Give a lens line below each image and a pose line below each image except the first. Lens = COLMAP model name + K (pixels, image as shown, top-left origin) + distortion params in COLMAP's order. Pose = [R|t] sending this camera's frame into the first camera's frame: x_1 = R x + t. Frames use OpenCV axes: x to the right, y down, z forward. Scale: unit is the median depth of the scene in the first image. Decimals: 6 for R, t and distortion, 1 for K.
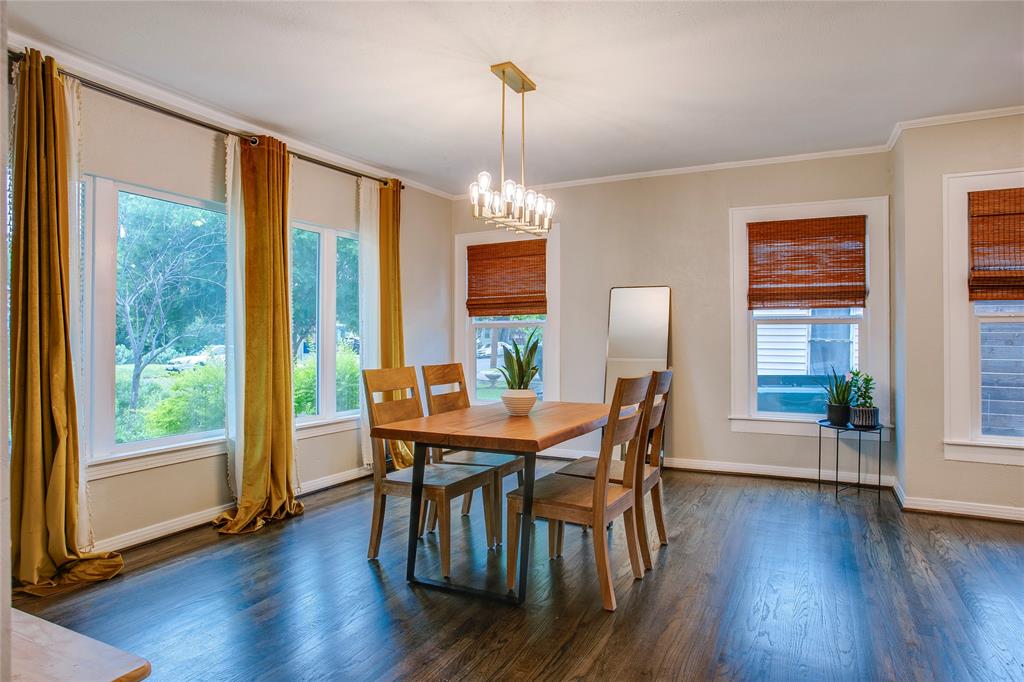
lens RADIAL K [[615.2, 0, 512.0], [0, 615.2, 341.0], [0, 0, 1]] dist [-0.025834, 0.003353]
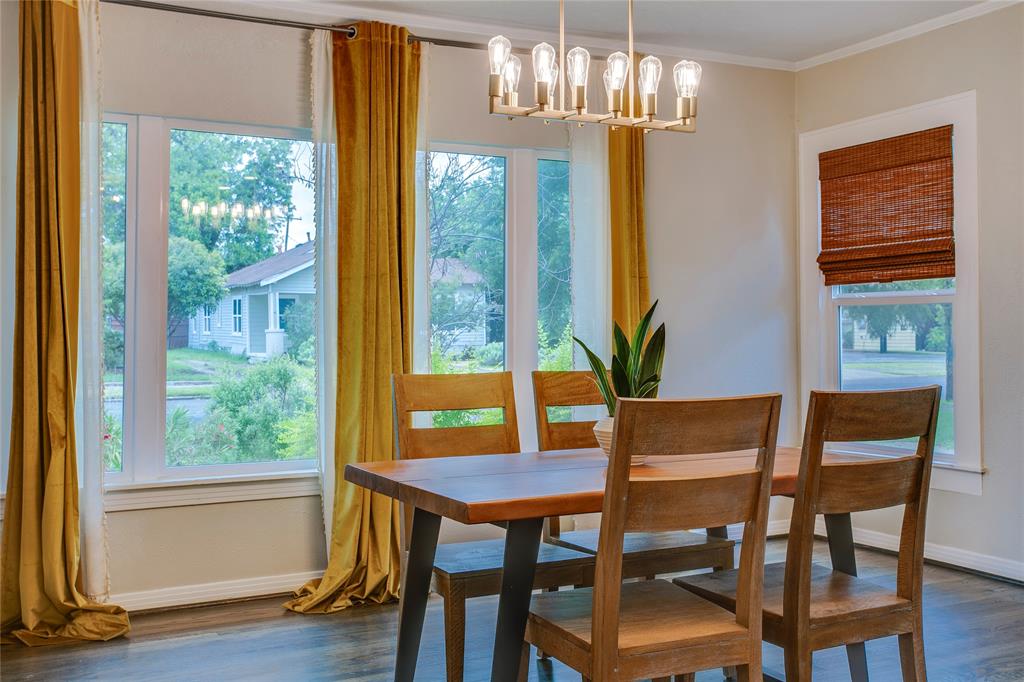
lens RADIAL K [[1081.6, 0, 511.7], [0, 1081.6, 305.2], [0, 0, 1]] dist [-0.005365, -0.006504]
pose [[0.809960, -0.012696, -0.586347, 0.408498], [-0.003145, 0.999657, -0.025989, 0.003719], [0.586476, 0.022894, 0.809643, 0.142478]]
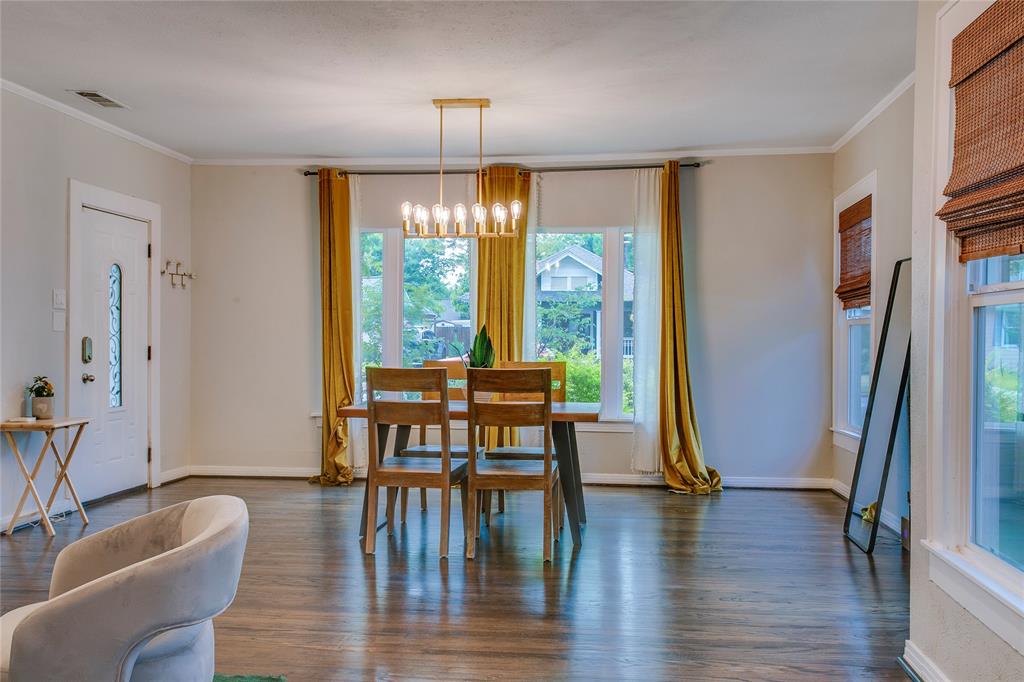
lens RADIAL K [[935.1, 0, 512.0], [0, 935.1, 341.0], [0, 0, 1]] dist [-0.002255, -0.000614]
pose [[0.336066, 0.008649, -0.941799, 1.331378], [-0.014214, 0.999891, 0.004111, -0.002410], [0.941731, 0.012005, 0.336152, 0.418044]]
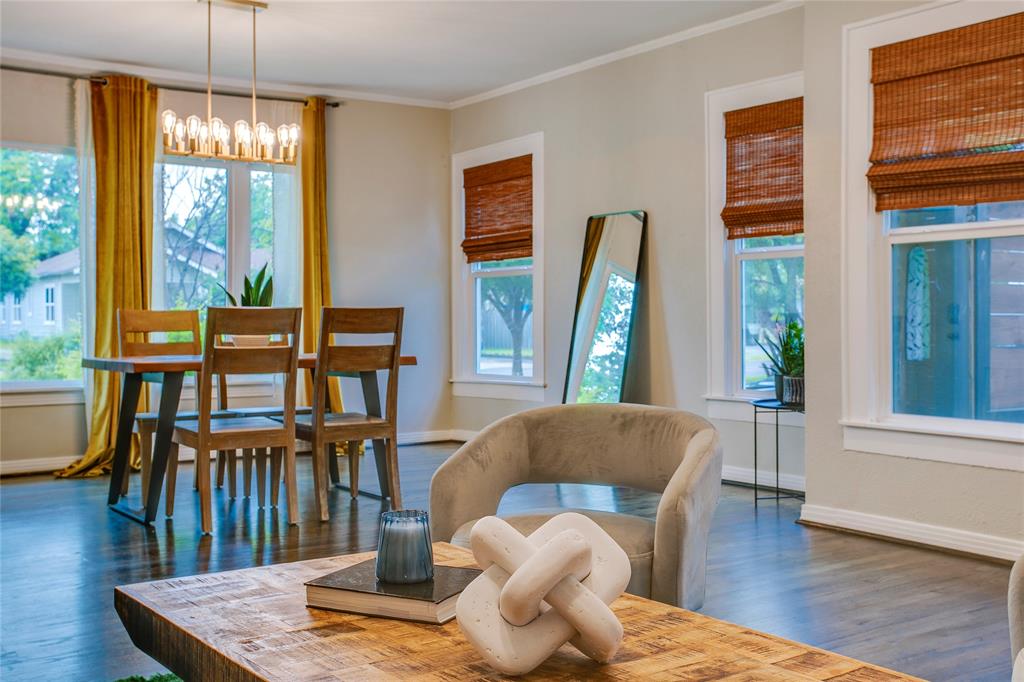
lens RADIAL K [[1120.5, 0, 511.8], [0, 1120.5, 317.5], [0, 0, 1]] dist [0.027537, 0.021027]
pose [[0.882272, -0.002671, -0.470732, 0.980143], [-0.002282, 0.999948, -0.009951, 0.062492], [0.470734, 0.009854, 0.882220, -0.271838]]
